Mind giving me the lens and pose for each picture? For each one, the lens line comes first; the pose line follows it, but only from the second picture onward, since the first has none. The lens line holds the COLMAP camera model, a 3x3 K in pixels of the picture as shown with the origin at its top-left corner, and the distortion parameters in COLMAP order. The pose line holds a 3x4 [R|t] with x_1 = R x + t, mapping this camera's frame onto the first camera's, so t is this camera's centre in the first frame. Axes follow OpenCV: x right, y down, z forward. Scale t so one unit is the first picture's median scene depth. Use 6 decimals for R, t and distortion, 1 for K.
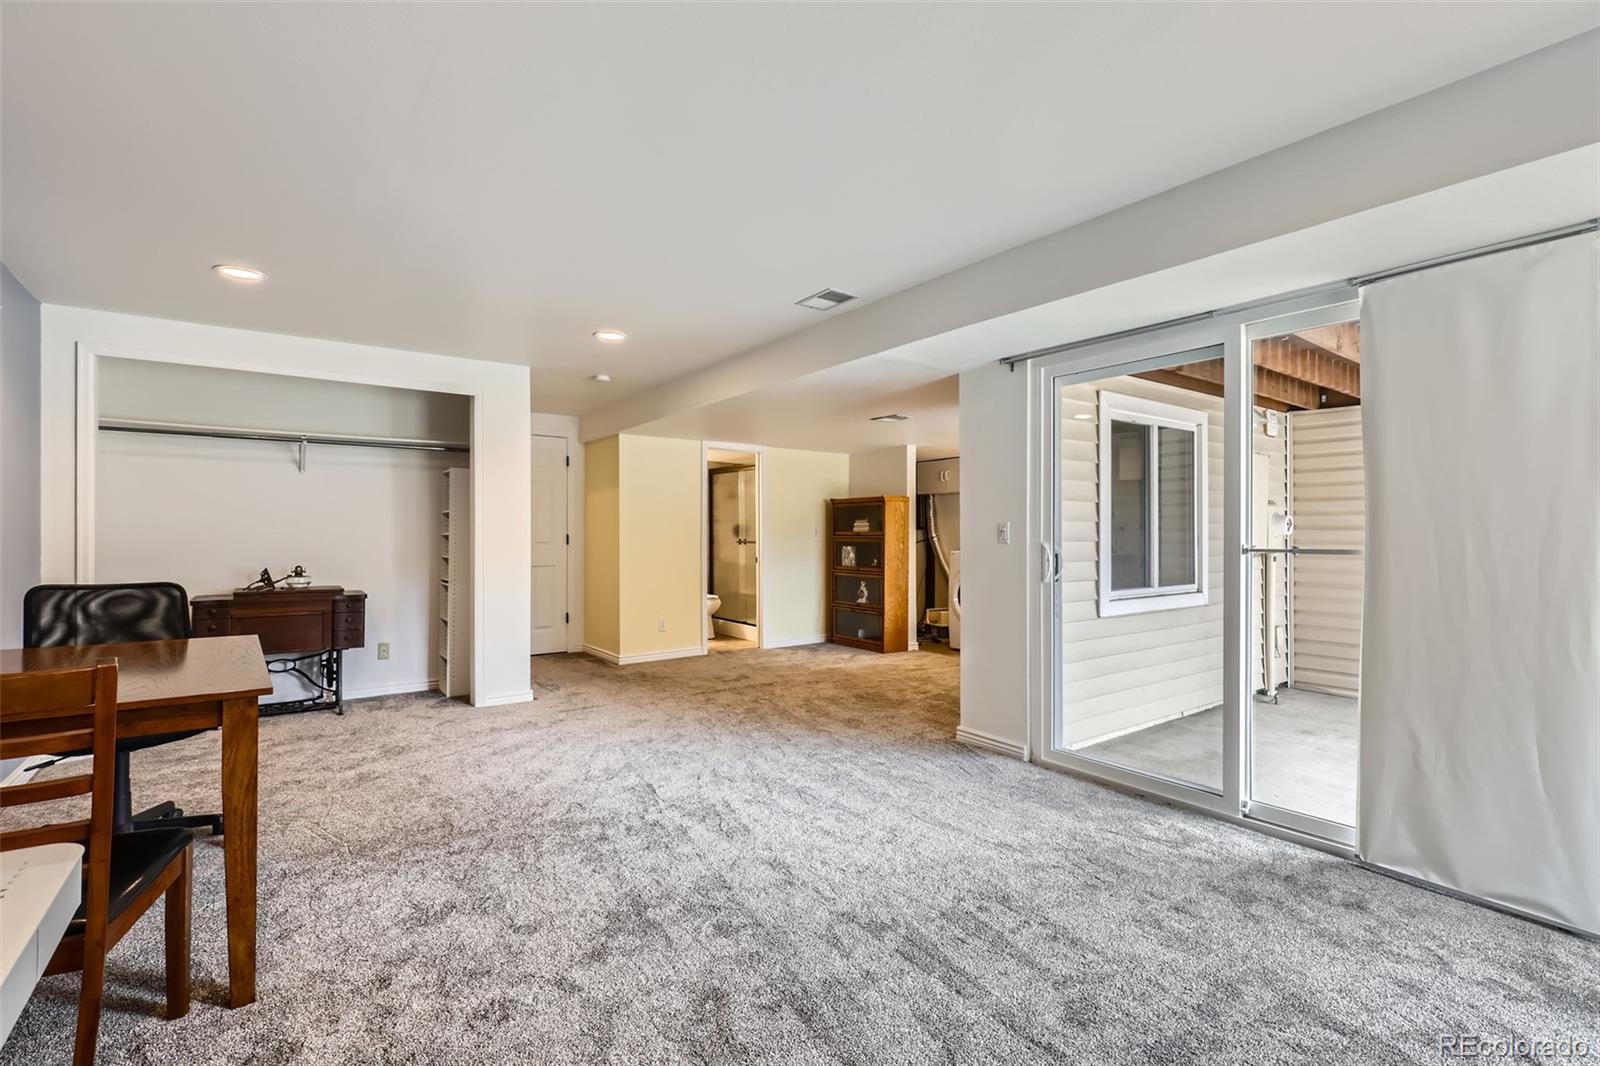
lens RADIAL K [[729.9, 0, 796.5], [0, 729.9, 534.2], [0, 0, 1]] dist [0.002721, -0.001132]
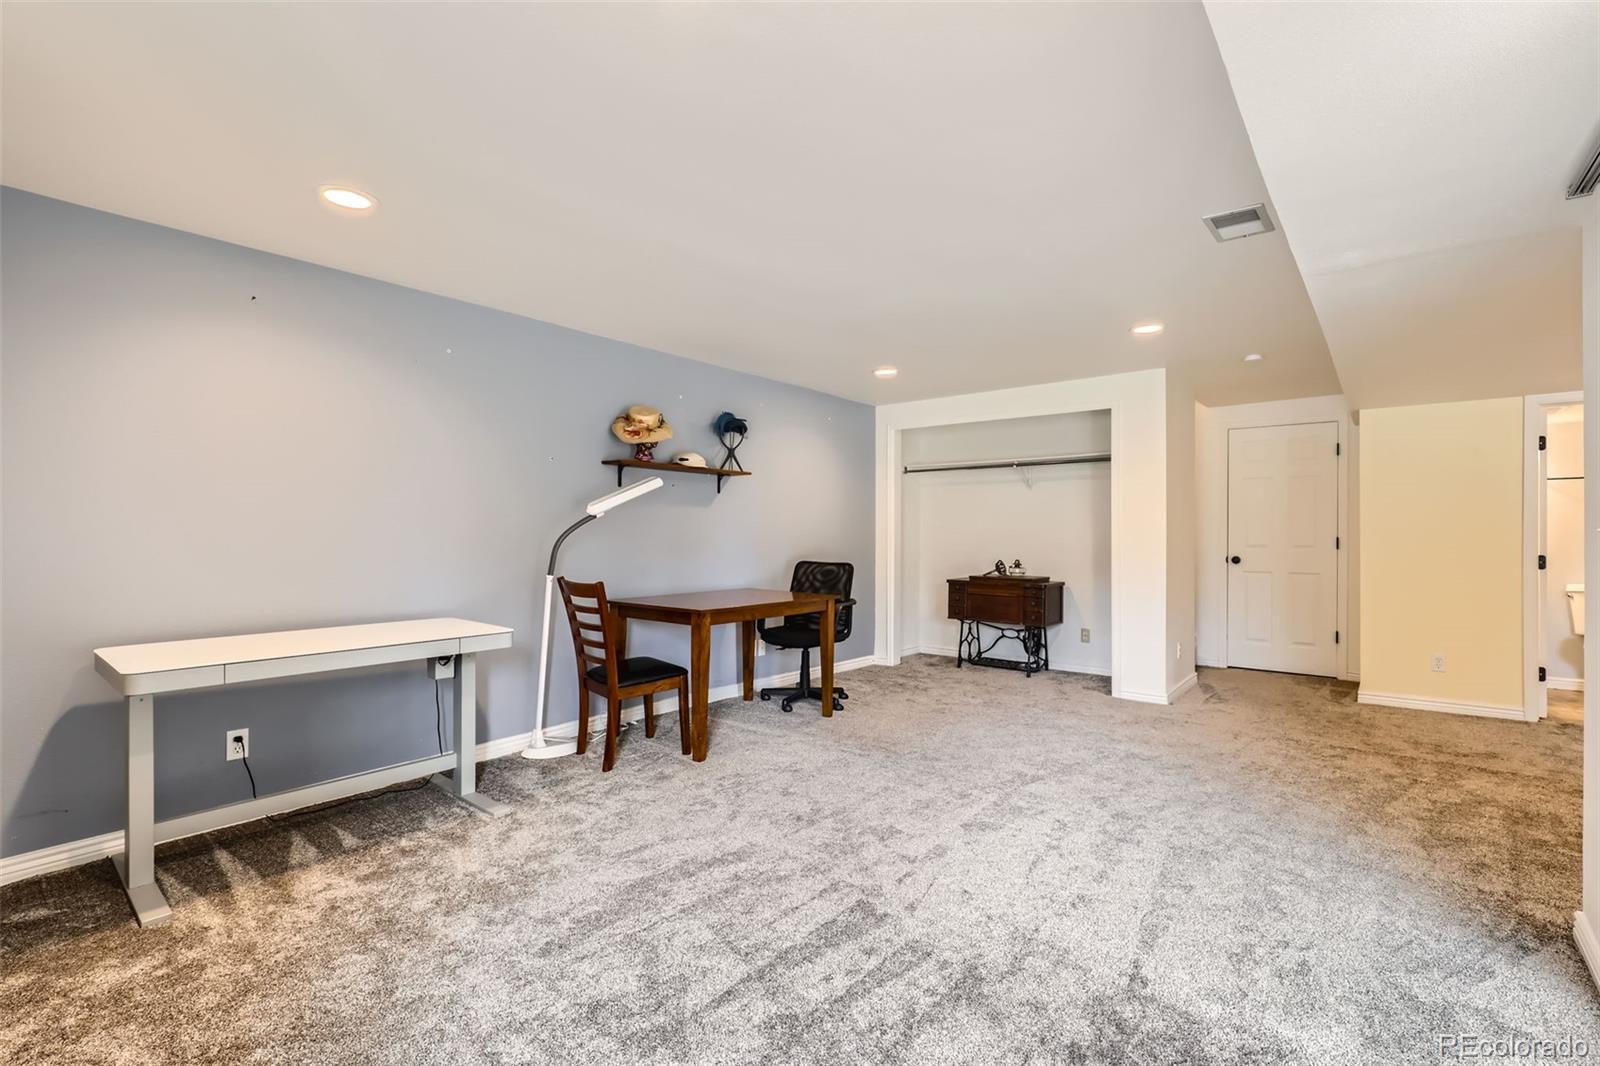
lens RADIAL K [[729.9, 0, 796.1], [0, 729.9, 530.5], [0, 0, 1]] dist [0.002721, -0.001132]
pose [[0.240316, -0.004928, -0.970682, 0.491259], [-0.002817, 0.999979, -0.005774, -0.000425], [0.970691, 0.004122, 0.240298, 0.284161]]
